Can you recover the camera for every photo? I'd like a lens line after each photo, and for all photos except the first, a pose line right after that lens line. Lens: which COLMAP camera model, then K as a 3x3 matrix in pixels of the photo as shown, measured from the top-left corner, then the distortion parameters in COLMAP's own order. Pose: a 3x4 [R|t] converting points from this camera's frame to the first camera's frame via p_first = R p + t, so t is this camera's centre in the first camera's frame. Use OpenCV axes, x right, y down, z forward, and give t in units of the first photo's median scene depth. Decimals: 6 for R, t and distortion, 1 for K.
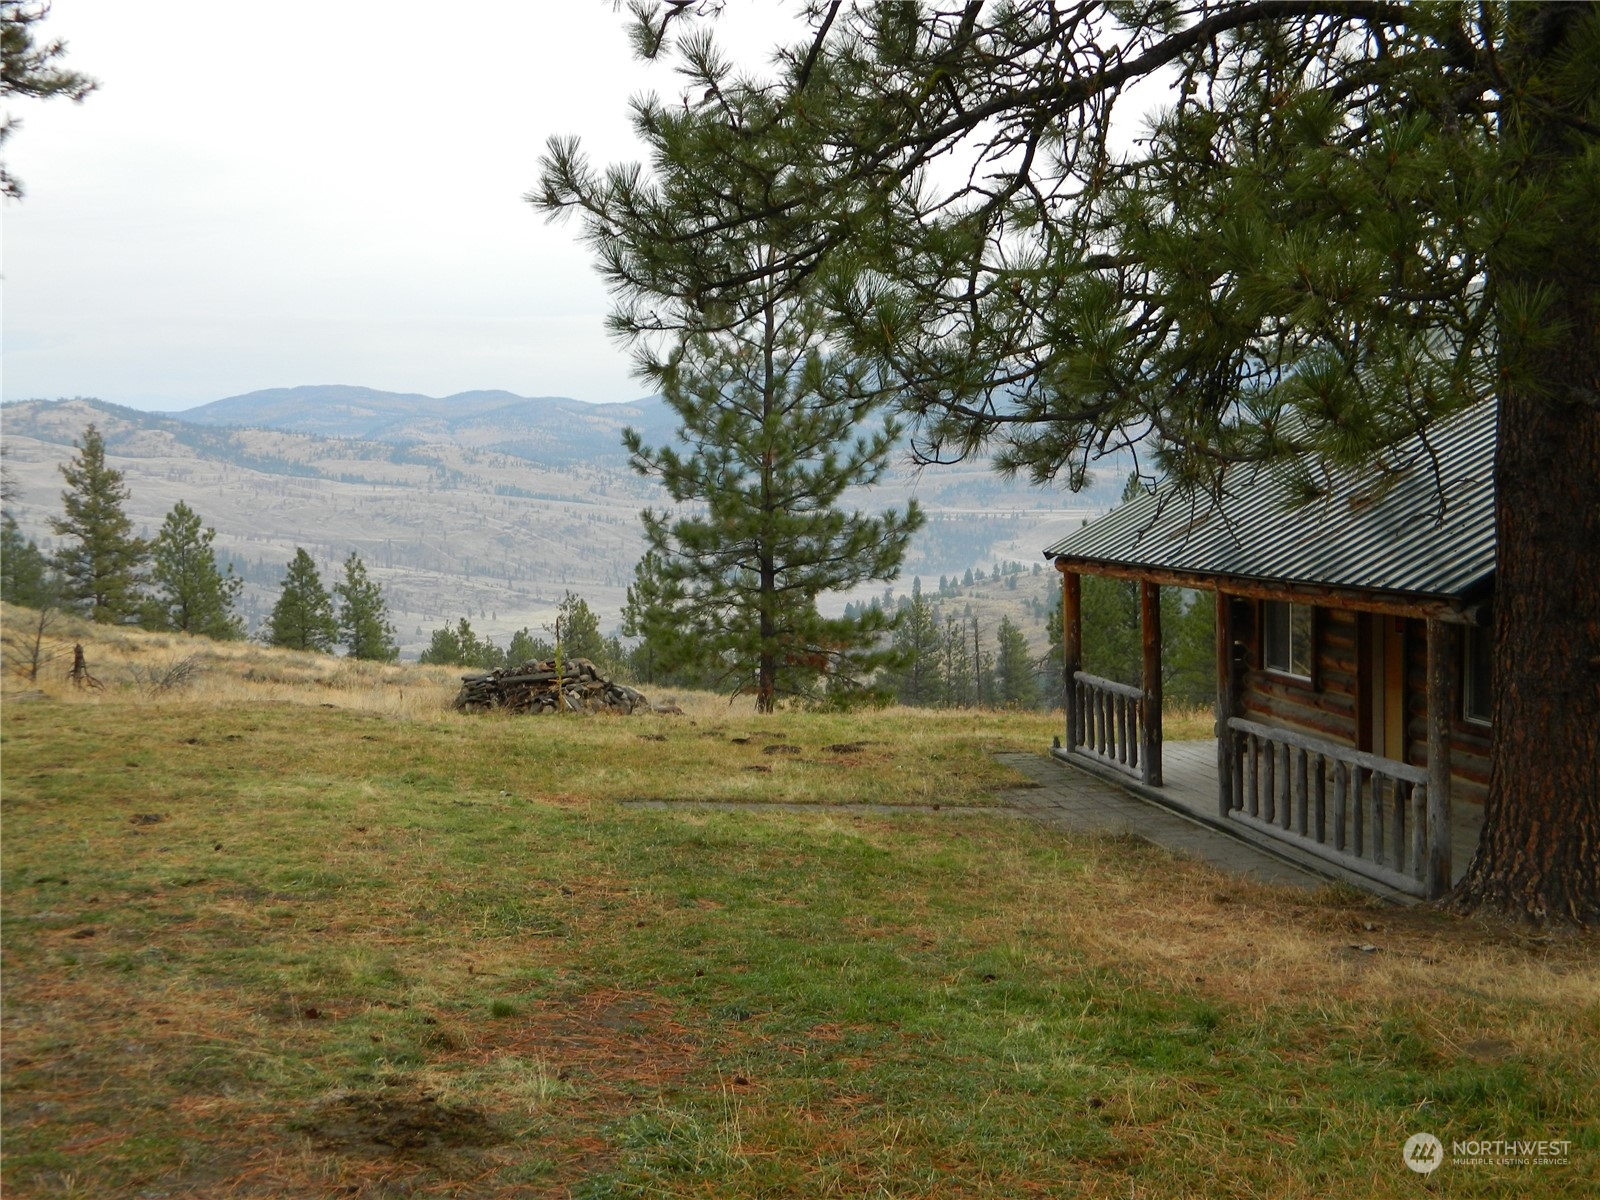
lens RADIAL K [[1926.3, 0, 800.0], [0, 1926.3, 600.0], [0, 0, 1]] dist [-0.032218, 0.033006]
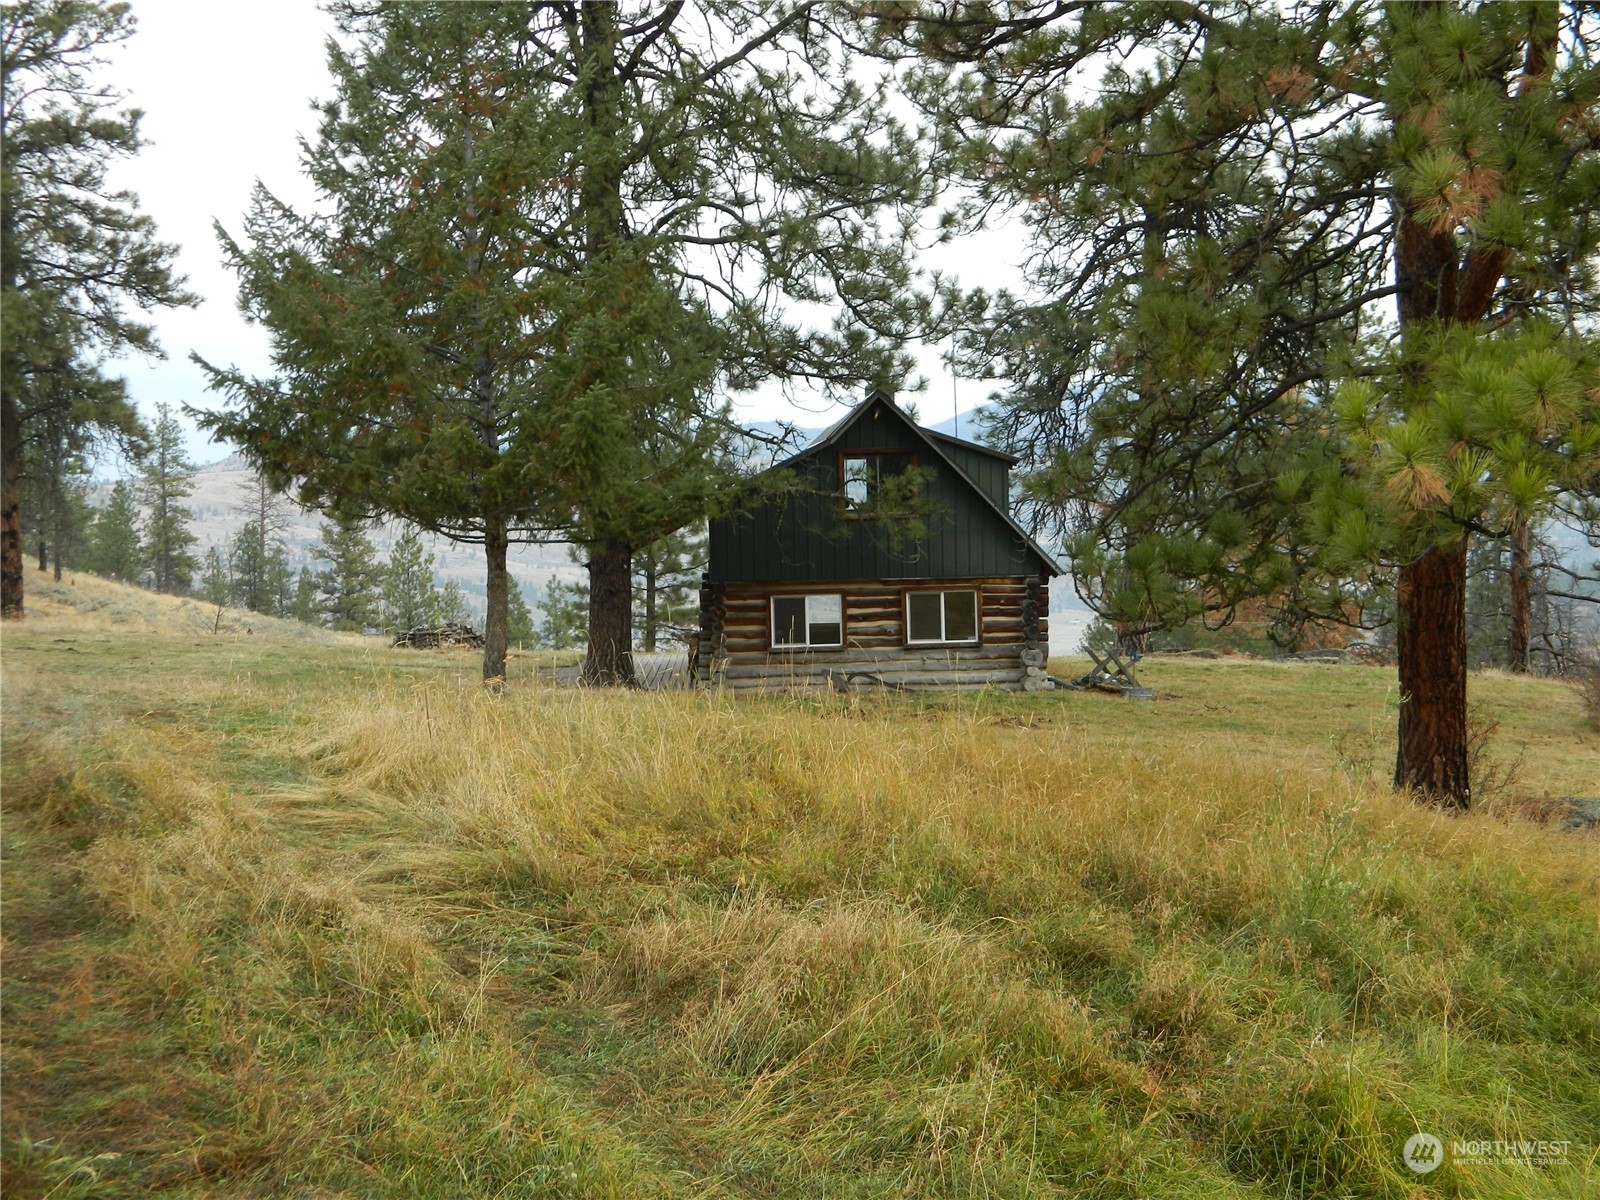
lens RADIAL K [[1926.3, 0, 800.0], [0, 1926.3, 600.0], [0, 0, 1]] dist [-0.032218, 0.033006]
pose [[0.988982, 0.005275, -0.147942, 0.089249], [-0.007504, 0.999867, -0.014512, 0.006353], [0.147846, 0.015462, 0.988890, -0.135496]]
